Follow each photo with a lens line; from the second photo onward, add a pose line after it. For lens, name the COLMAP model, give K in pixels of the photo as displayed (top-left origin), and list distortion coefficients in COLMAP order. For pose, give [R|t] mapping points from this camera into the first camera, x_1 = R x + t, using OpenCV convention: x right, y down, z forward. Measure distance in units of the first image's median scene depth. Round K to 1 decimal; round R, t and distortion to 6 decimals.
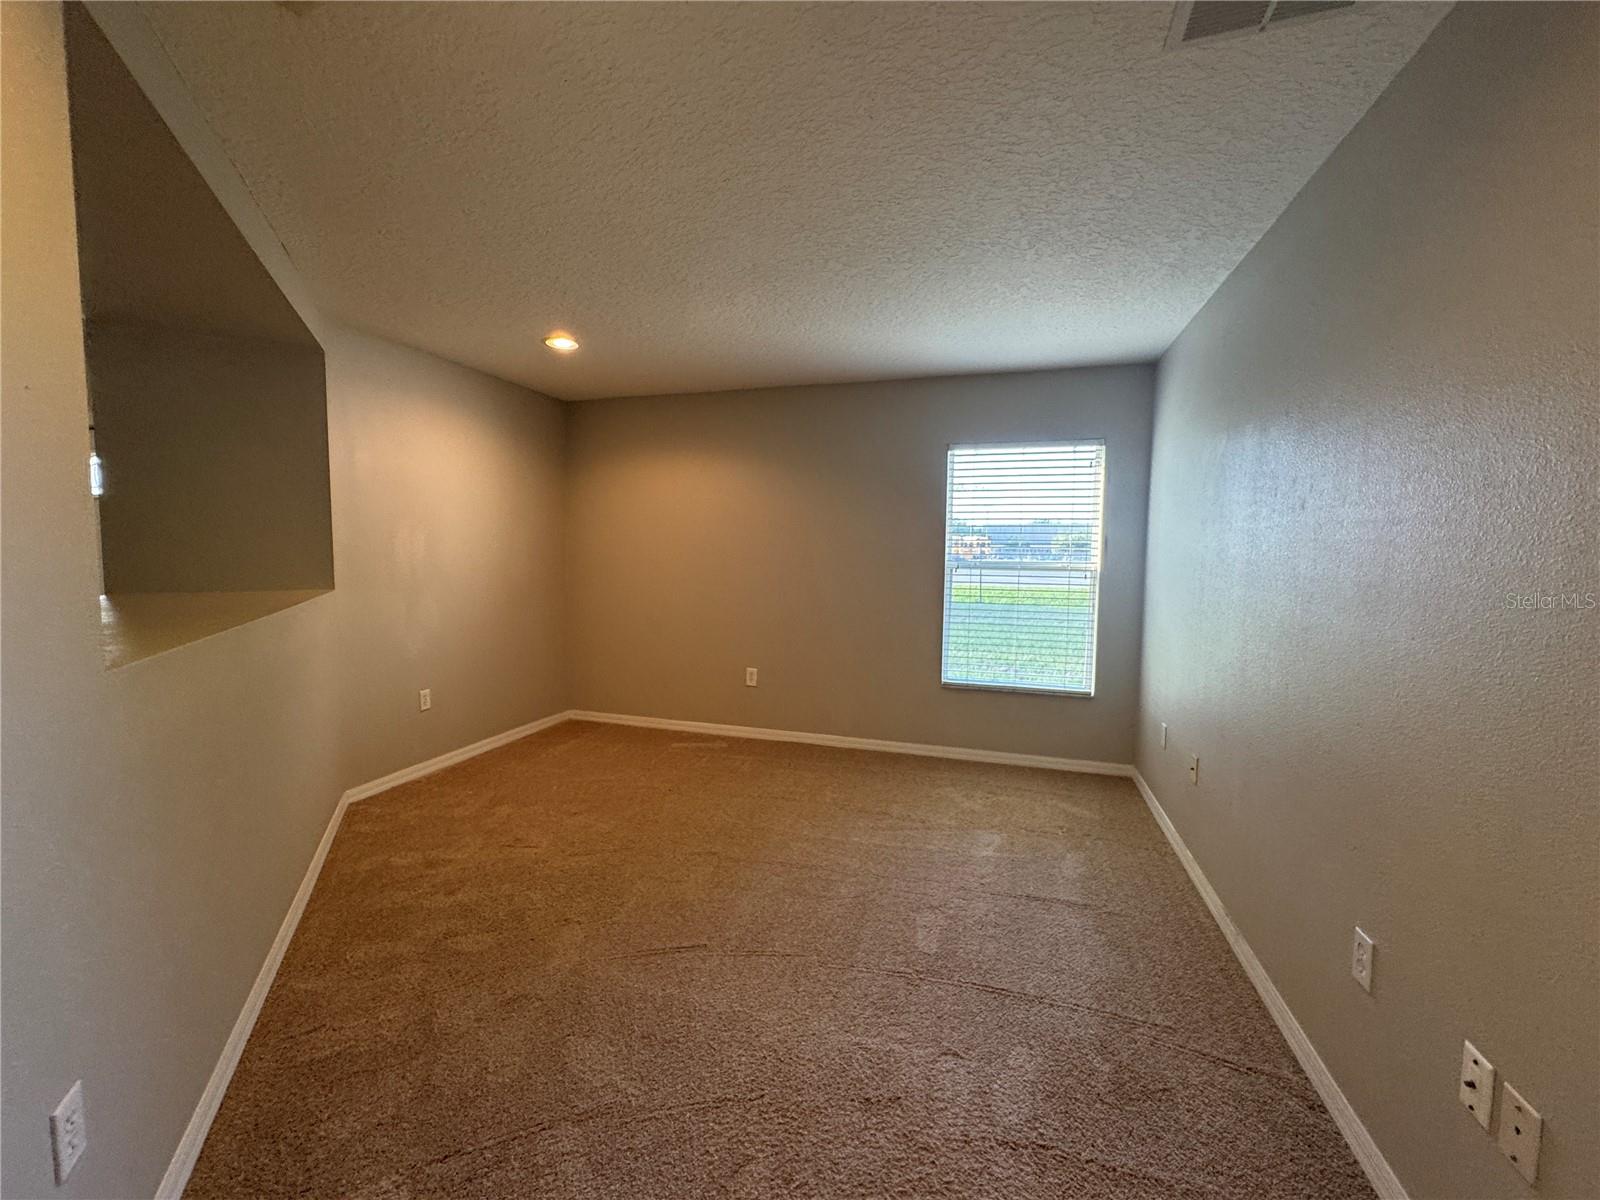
lens RADIAL K [[642.2, 0, 799.8], [0, 642.2, 600.7], [0, 0, 1]] dist [-0.001748, 0.000386]
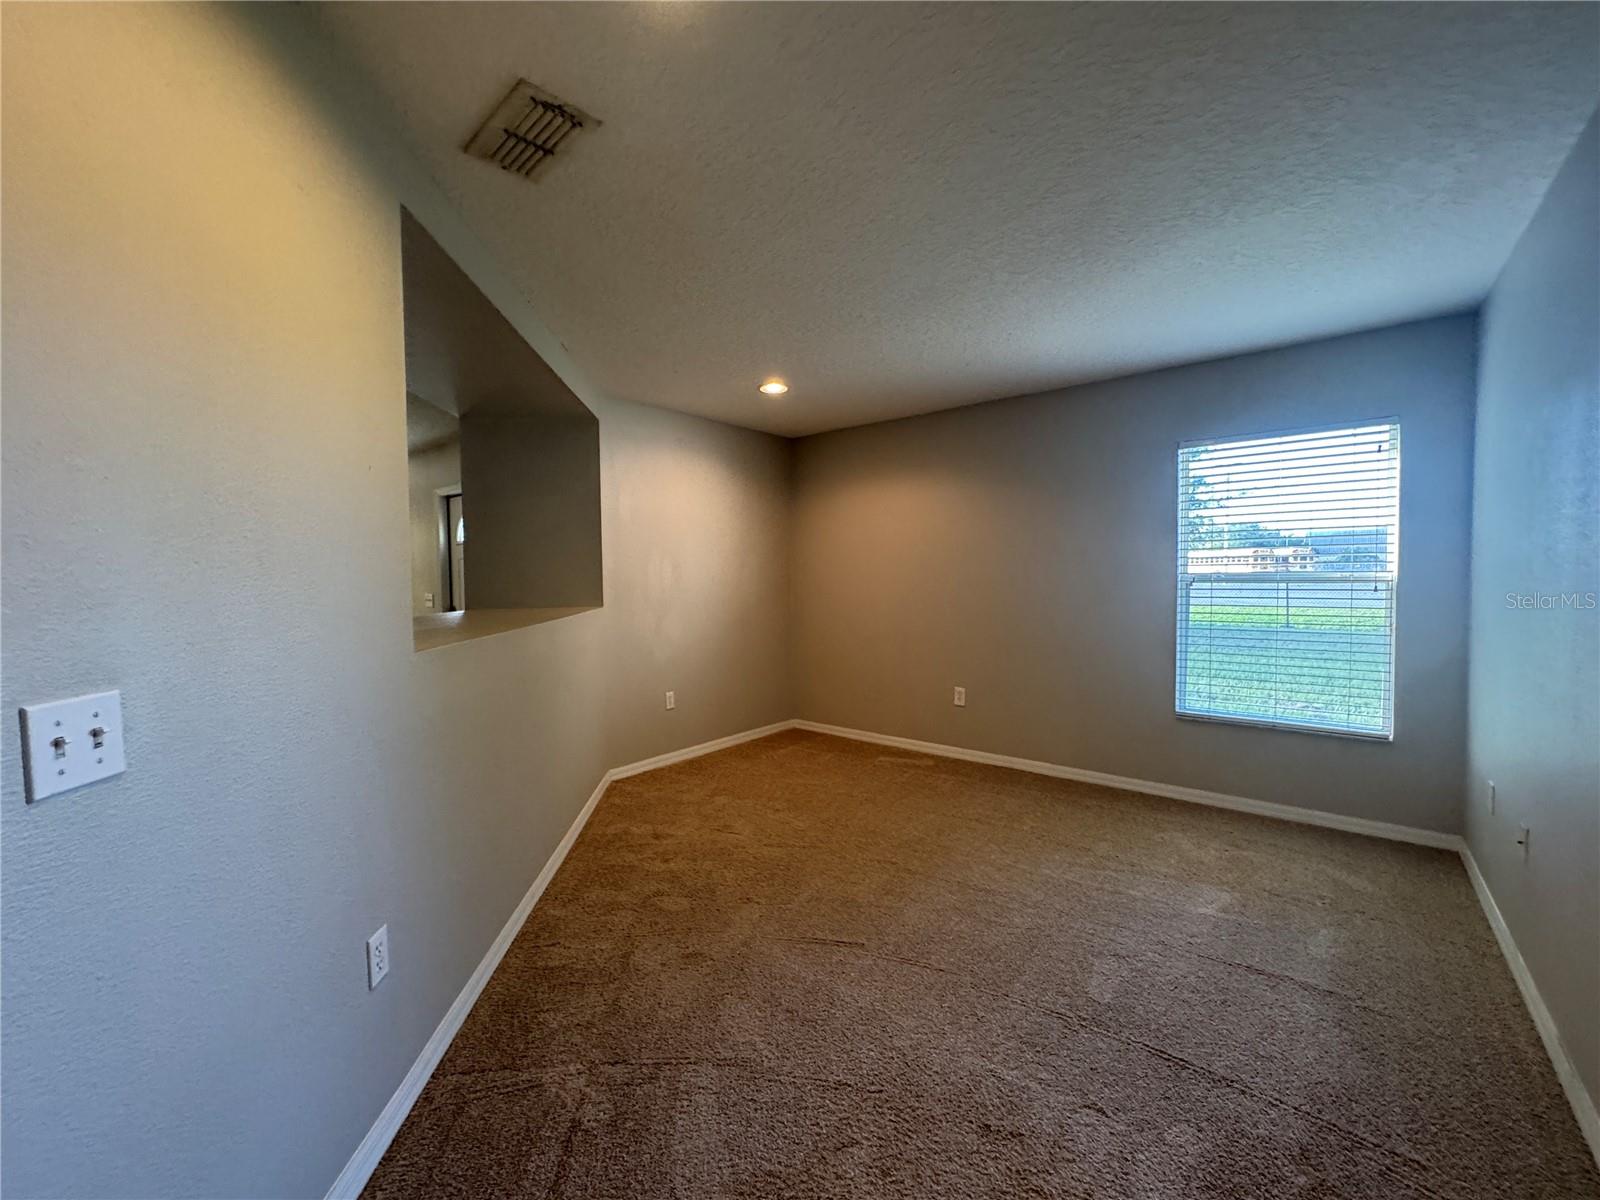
lens RADIAL K [[642.2, 0, 797.9], [0, 642.2, 600.2], [0, 0, 1]] dist [-0.001748, 0.000386]
pose [[0.924000, -0.007341, -0.382322, 0.133252], [-0.006564, 0.999364, -0.035052, 0.014206], [0.382336, 0.034898, 0.923364, -0.016254]]
